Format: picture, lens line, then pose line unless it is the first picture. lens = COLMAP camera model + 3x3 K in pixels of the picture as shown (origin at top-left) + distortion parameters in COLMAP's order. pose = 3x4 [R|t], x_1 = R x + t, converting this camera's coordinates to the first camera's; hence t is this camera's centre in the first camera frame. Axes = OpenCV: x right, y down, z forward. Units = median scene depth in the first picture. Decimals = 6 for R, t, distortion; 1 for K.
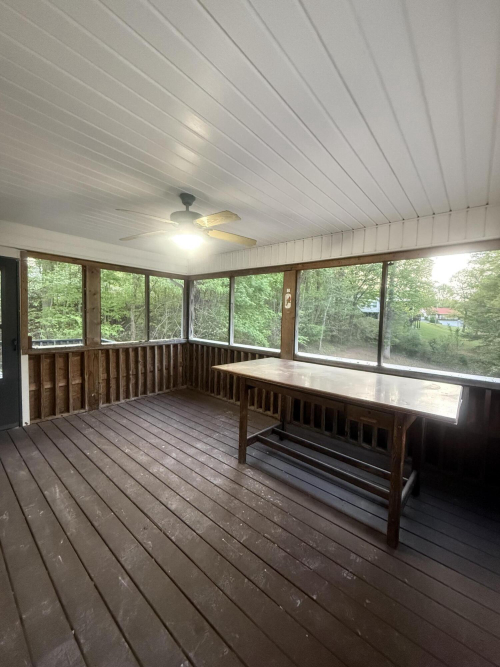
lens RADIAL K [[266.5, 0, 250.4], [0, 266.5, 332.9], [0, 0, 1]] dist [-0.000060, 0.000483]
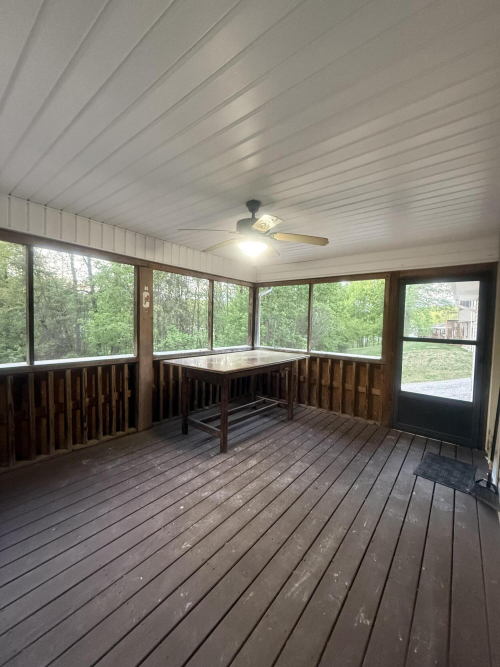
lens RADIAL K [[266.5, 0, 250.2], [0, 266.5, 335.1], [0, 0, 1]] dist [-0.000060, 0.000483]
pose [[-0.033580, -0.084472, 0.995860, -1.162863], [0.033114, 0.995781, 0.085582, -0.092332], [-0.998887, 0.035851, -0.030641, 0.965452]]
